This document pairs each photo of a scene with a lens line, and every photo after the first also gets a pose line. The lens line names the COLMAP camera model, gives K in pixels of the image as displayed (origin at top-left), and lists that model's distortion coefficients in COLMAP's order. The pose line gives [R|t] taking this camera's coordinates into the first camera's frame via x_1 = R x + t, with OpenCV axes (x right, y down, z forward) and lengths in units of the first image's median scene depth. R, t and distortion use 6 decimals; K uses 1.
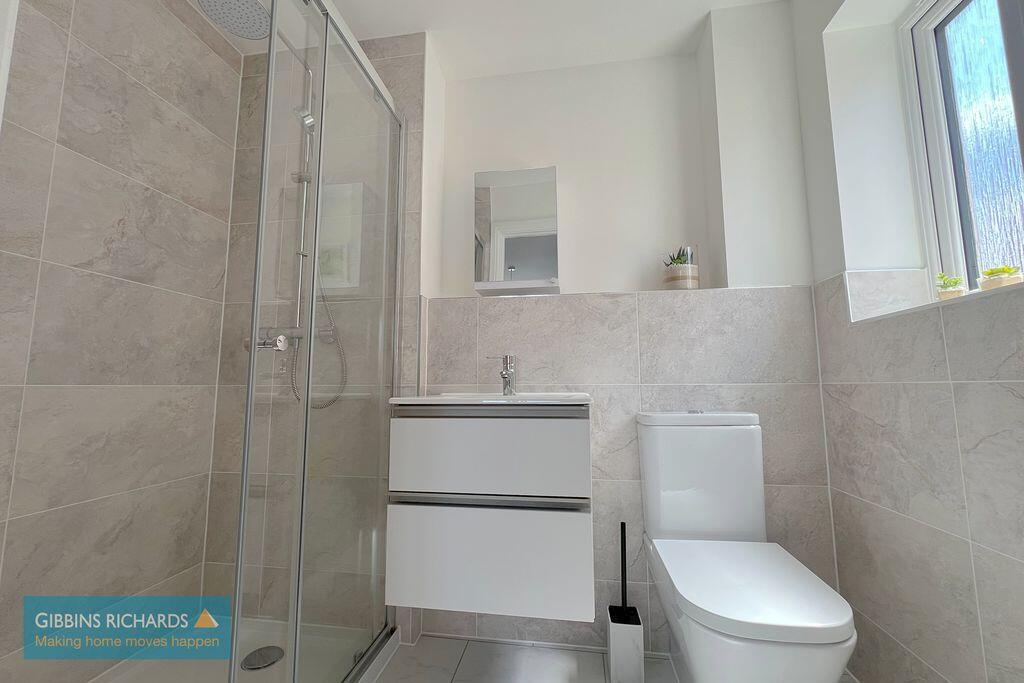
lens RADIAL K [[407.4, 0, 515.0], [0, 407.4, 339.9], [0, 0, 1]] dist [0.000879, 0.000020]
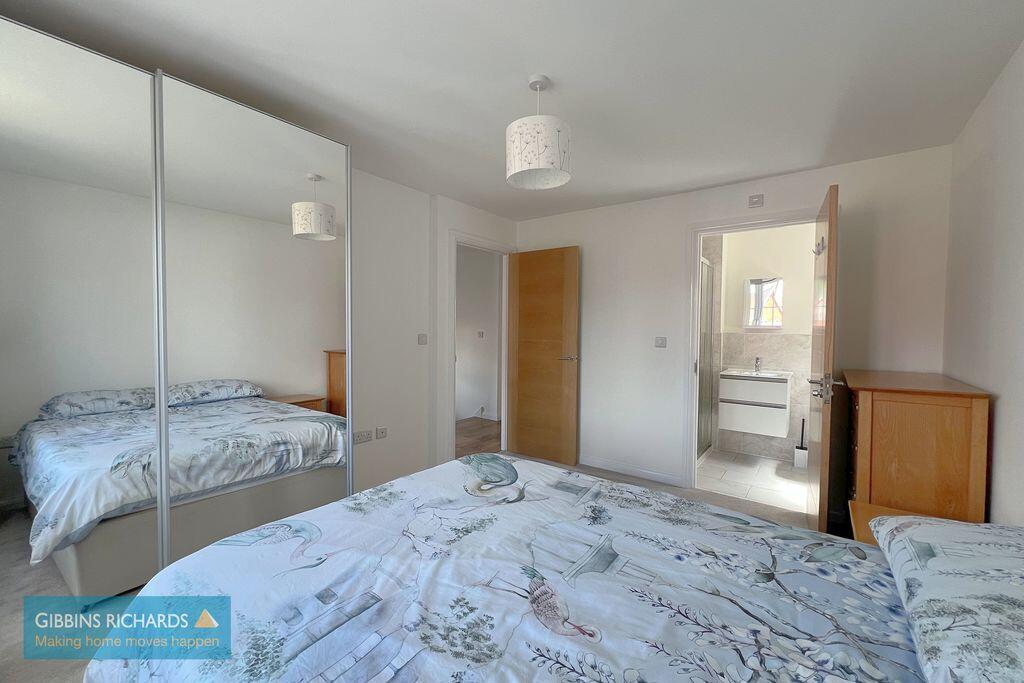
lens RADIAL K [[411.3, 0, 509.1], [0, 411.3, 340.2], [0, 0, 1]] dist [-0.001663, 0.000506]
pose [[0.880538, 0.033868, -0.472764, -0.172923], [0.035237, 0.990006, 0.136551, -0.470172], [0.472664, -0.136897, 0.870545, -2.009831]]
